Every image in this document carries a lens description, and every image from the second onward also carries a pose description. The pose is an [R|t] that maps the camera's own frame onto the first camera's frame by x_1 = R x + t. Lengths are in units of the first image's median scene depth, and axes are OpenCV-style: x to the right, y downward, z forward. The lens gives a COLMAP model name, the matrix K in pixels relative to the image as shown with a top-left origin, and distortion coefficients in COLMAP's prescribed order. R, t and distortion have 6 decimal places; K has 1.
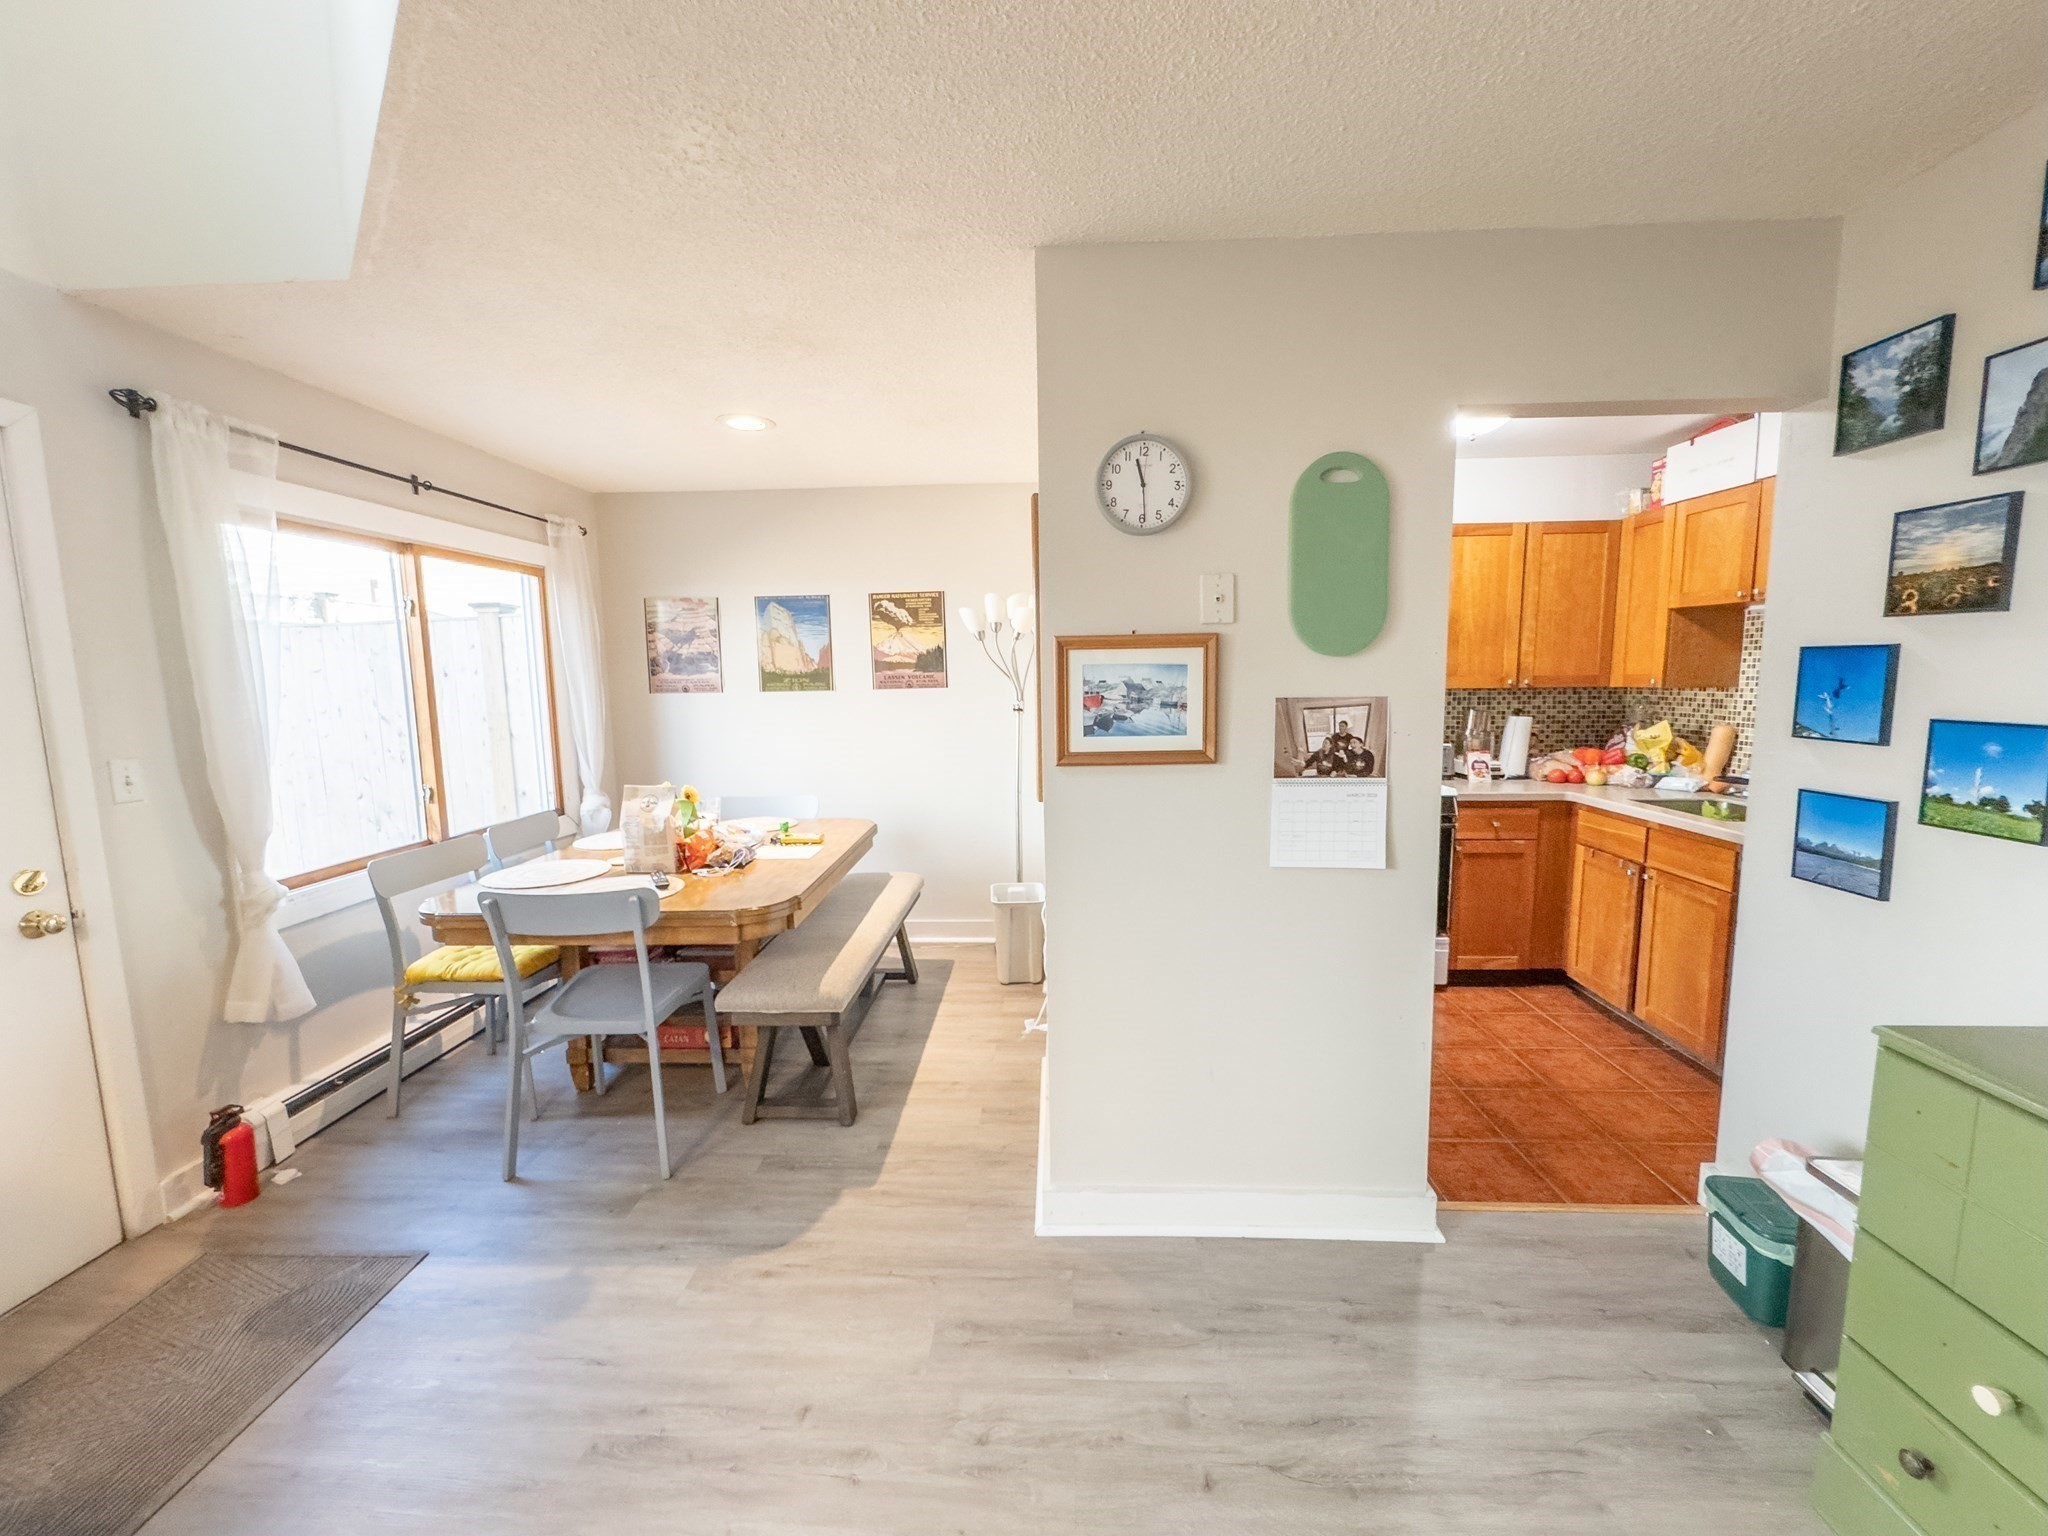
lens RADIAL K [[820.4, 0, 1021.3], [0, 820.4, 769.1], [0, 0, 1]] dist [-0.002981, 0.000092]
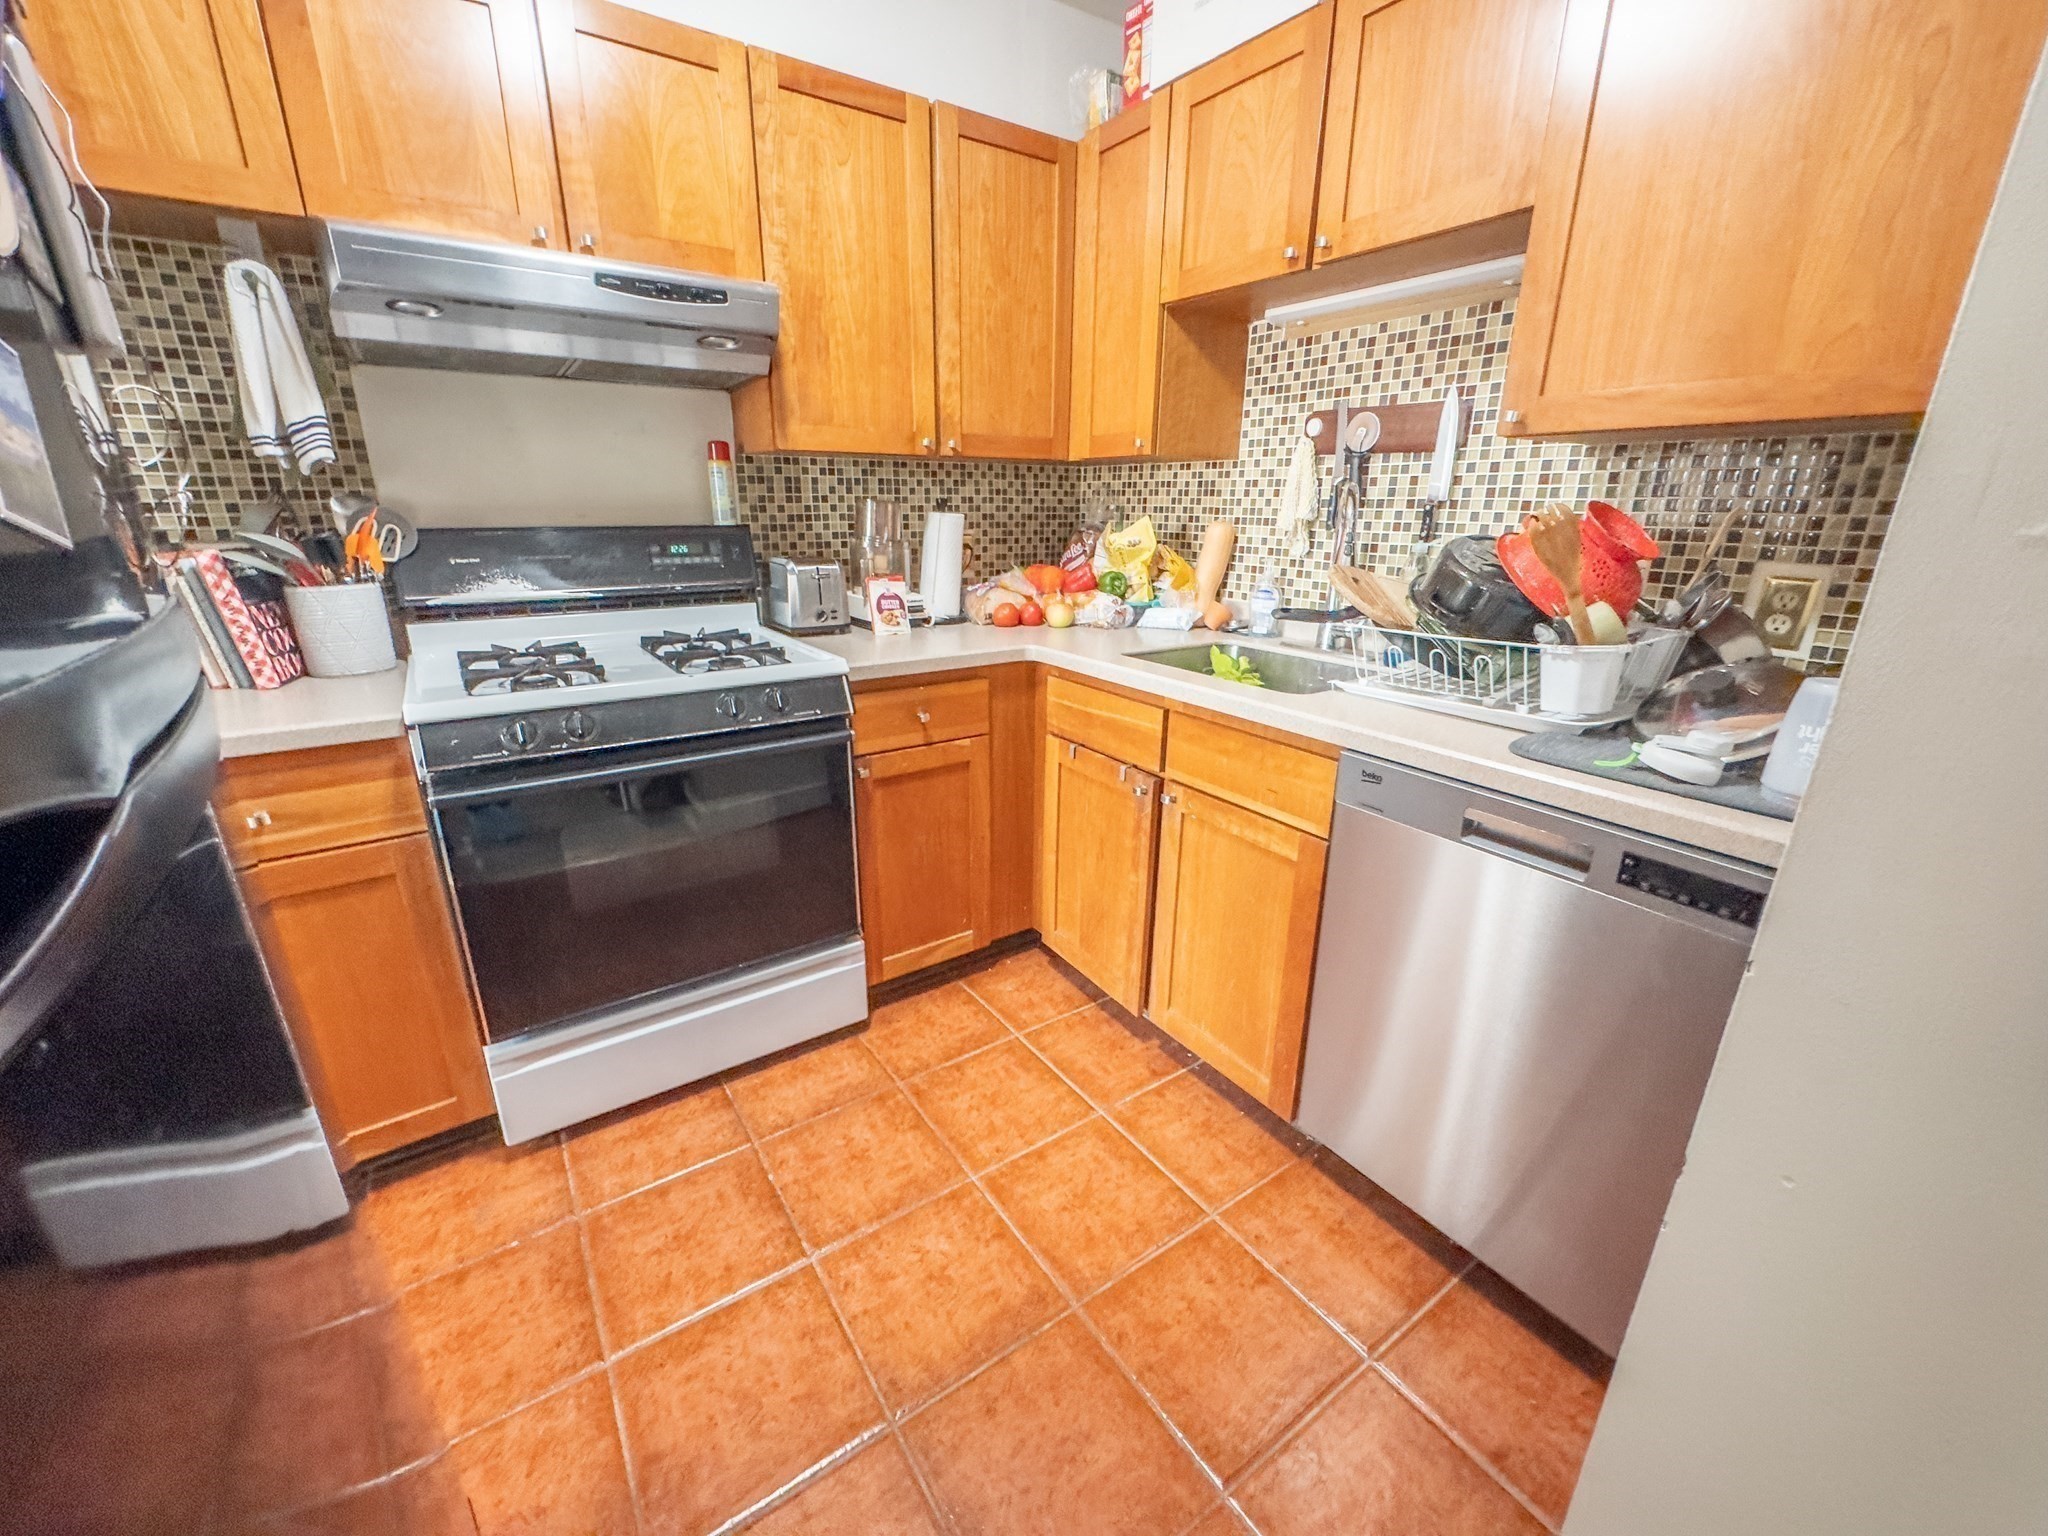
lens RADIAL K [[820.4, 0, 1021.3], [0, 820.4, 769.1], [0, 0, 1]] dist [-0.002981, 0.000092]
pose [[0.800120, -0.170714, 0.575034, 0.303845], [0.053798, 0.975206, 0.214659, -0.010028], [-0.597423, -0.140817, 0.789466, 0.512958]]
